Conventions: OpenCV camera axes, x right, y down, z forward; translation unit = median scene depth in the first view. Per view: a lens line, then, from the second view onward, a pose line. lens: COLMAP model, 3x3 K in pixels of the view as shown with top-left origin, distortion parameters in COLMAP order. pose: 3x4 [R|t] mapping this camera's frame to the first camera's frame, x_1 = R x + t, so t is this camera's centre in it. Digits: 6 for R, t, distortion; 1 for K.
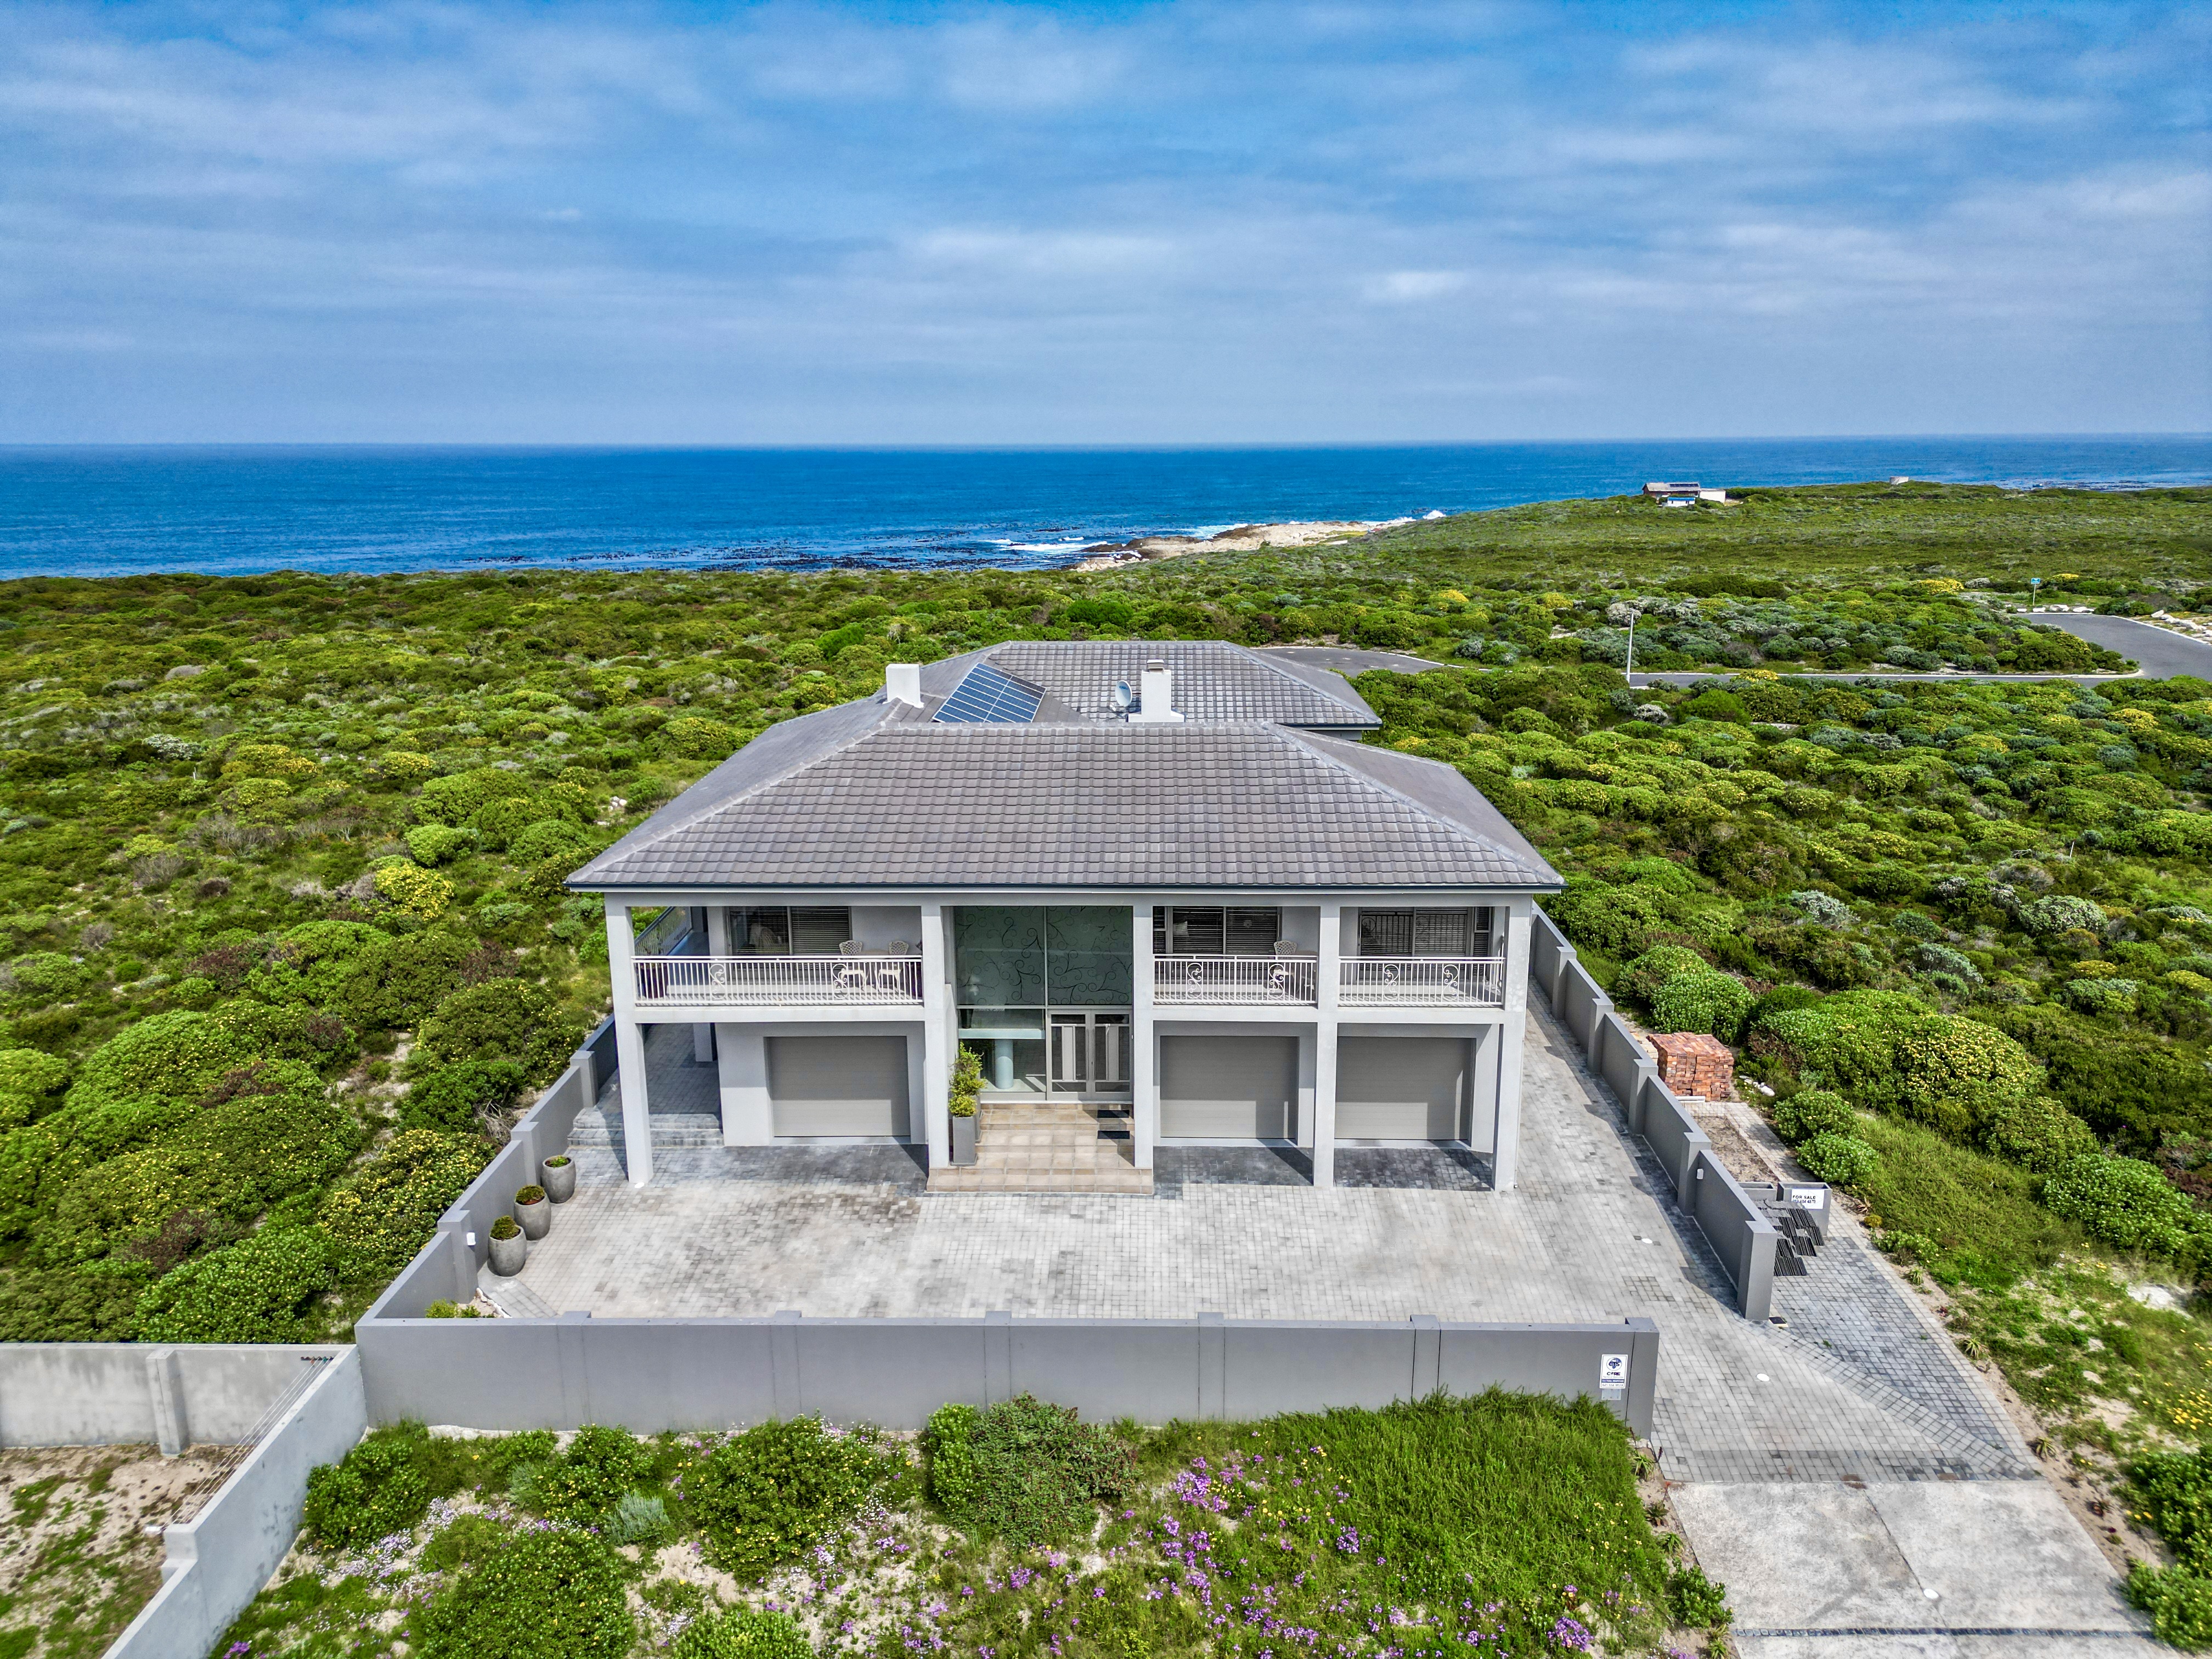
lens RADIAL K [[1542.9, 0, 1111.2], [0, 1542.9, 836.9], [0, 0, 1]] dist [0.083153, -0.080267]
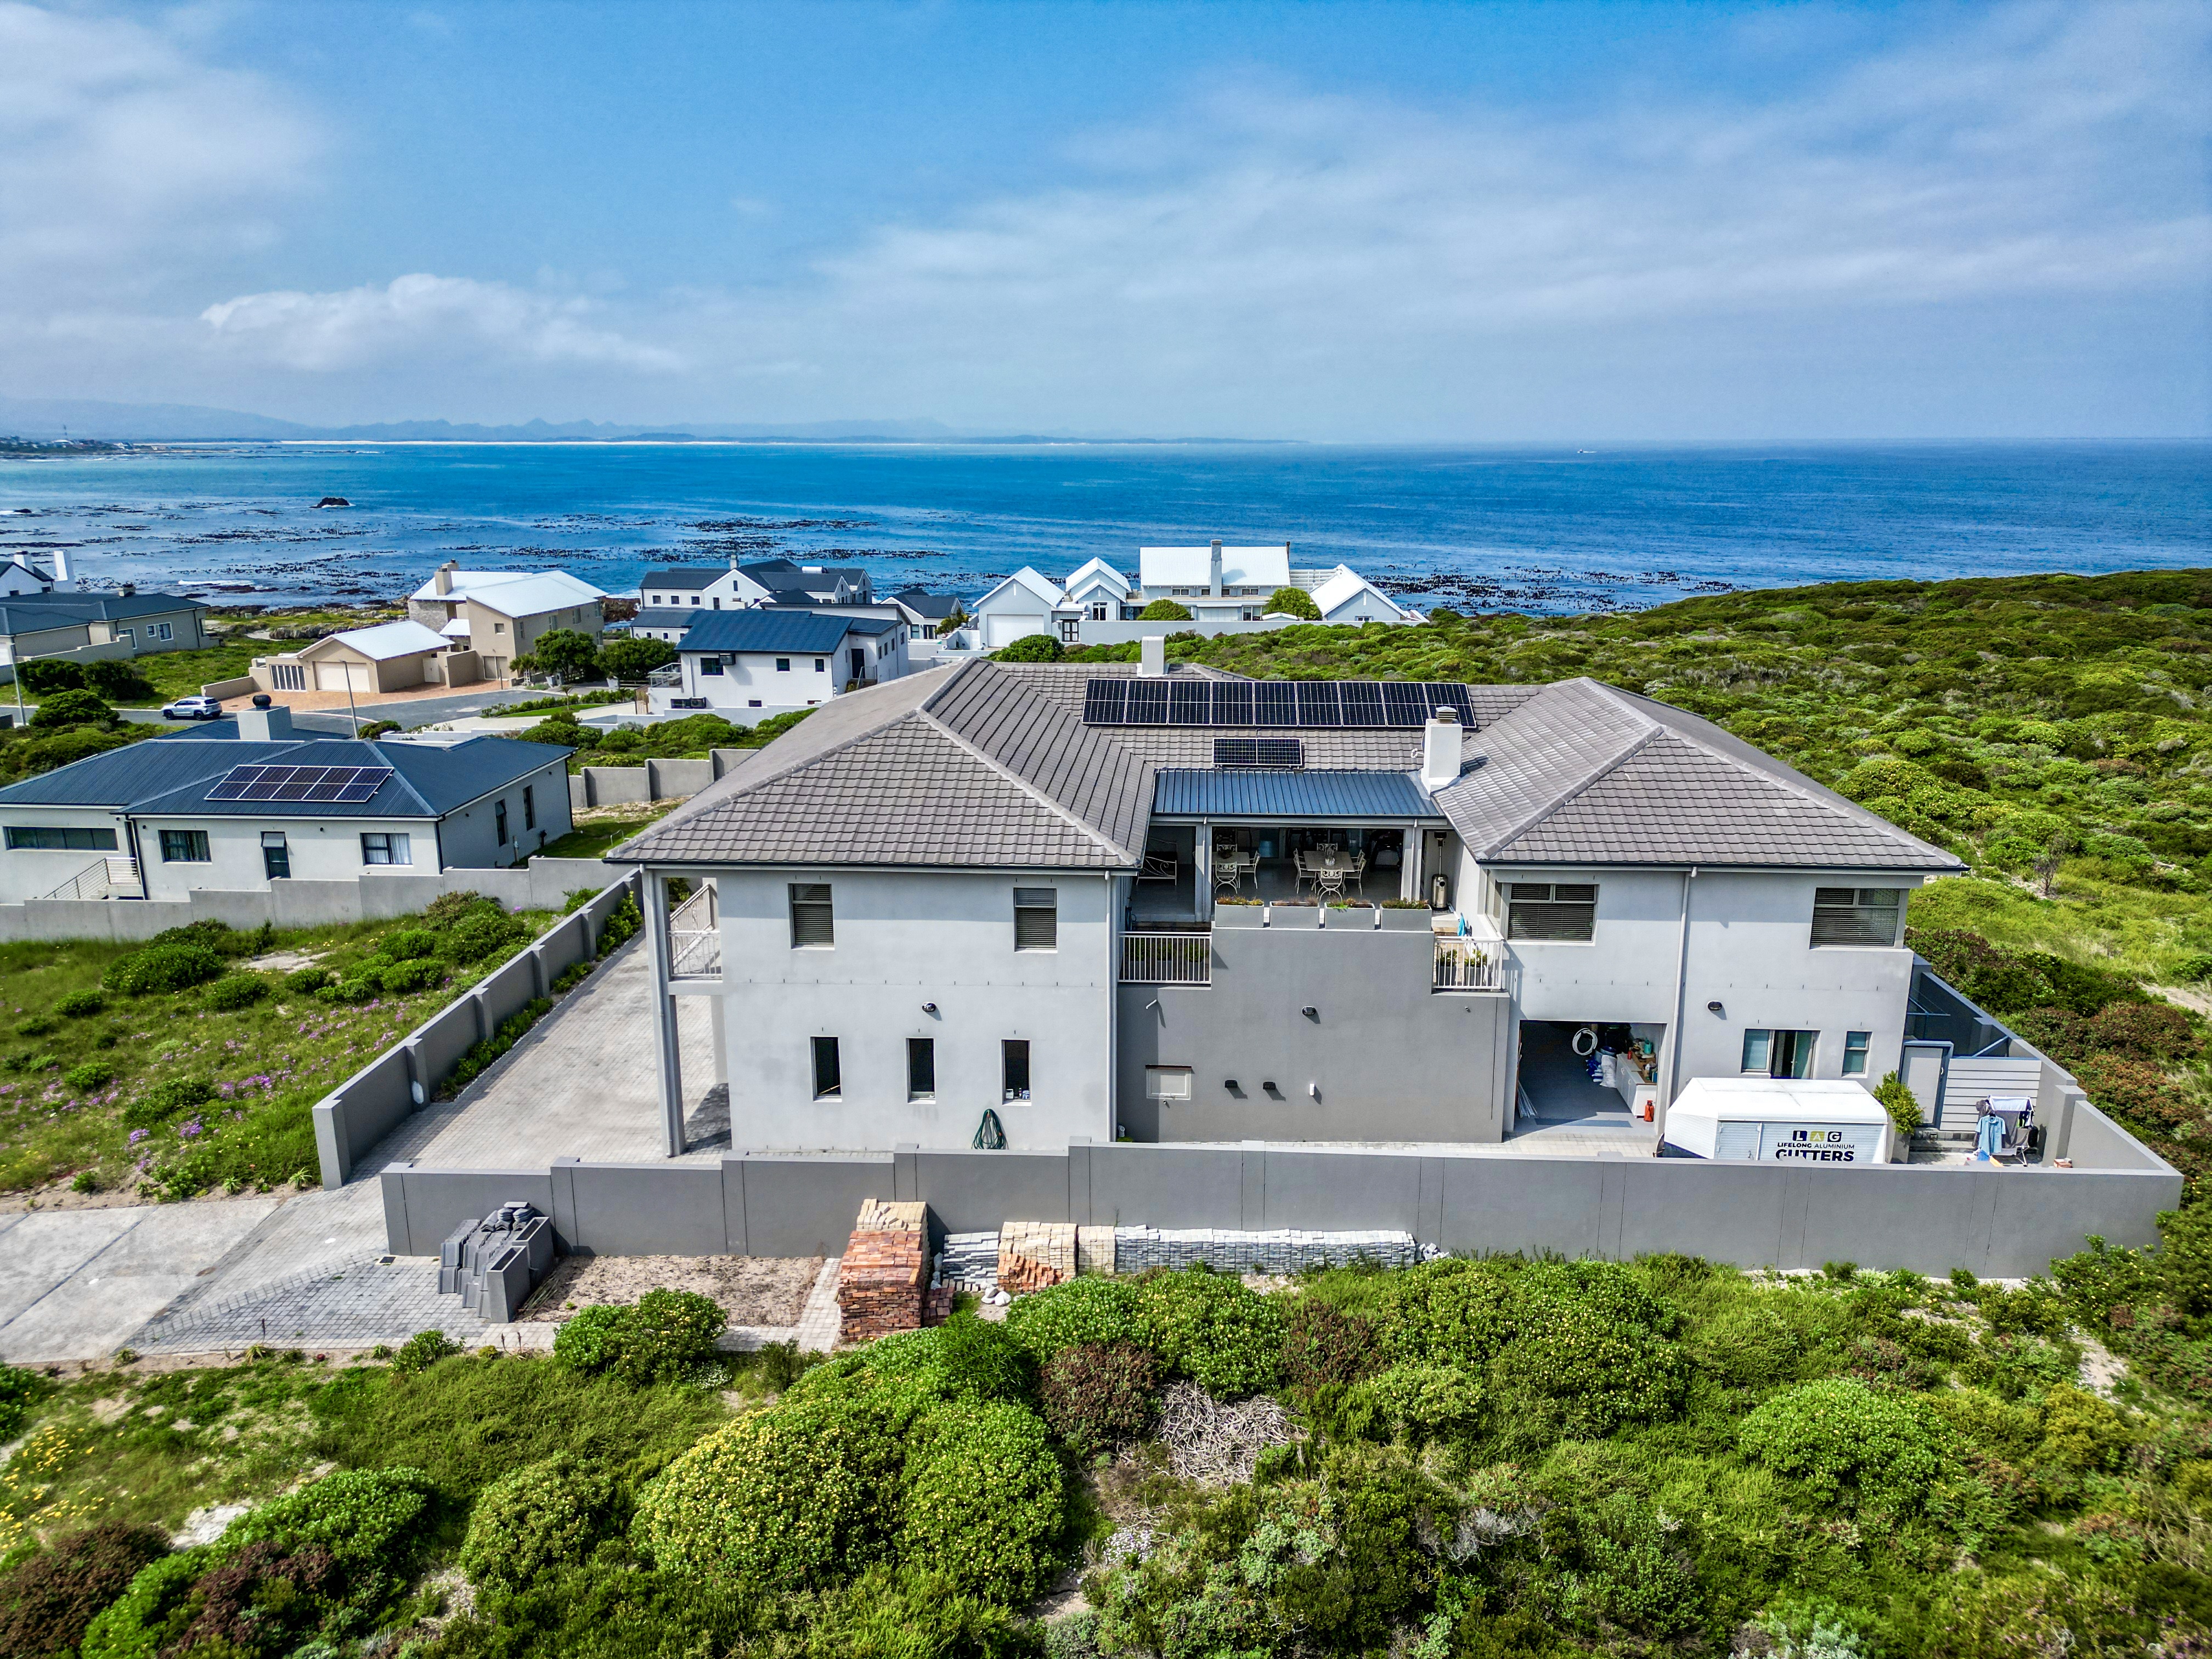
lens RADIAL K [[1542.9, 0, 1111.2], [0, 1542.9, 836.9], [0, 0, 1]] dist [0.083153, -0.080267]
pose [[-0.038459, 0.252781, -0.966759, 1.209505], [-0.247512, 0.934916, 0.254301, -0.312369], [0.968121, 0.249065, 0.026610, 1.220729]]
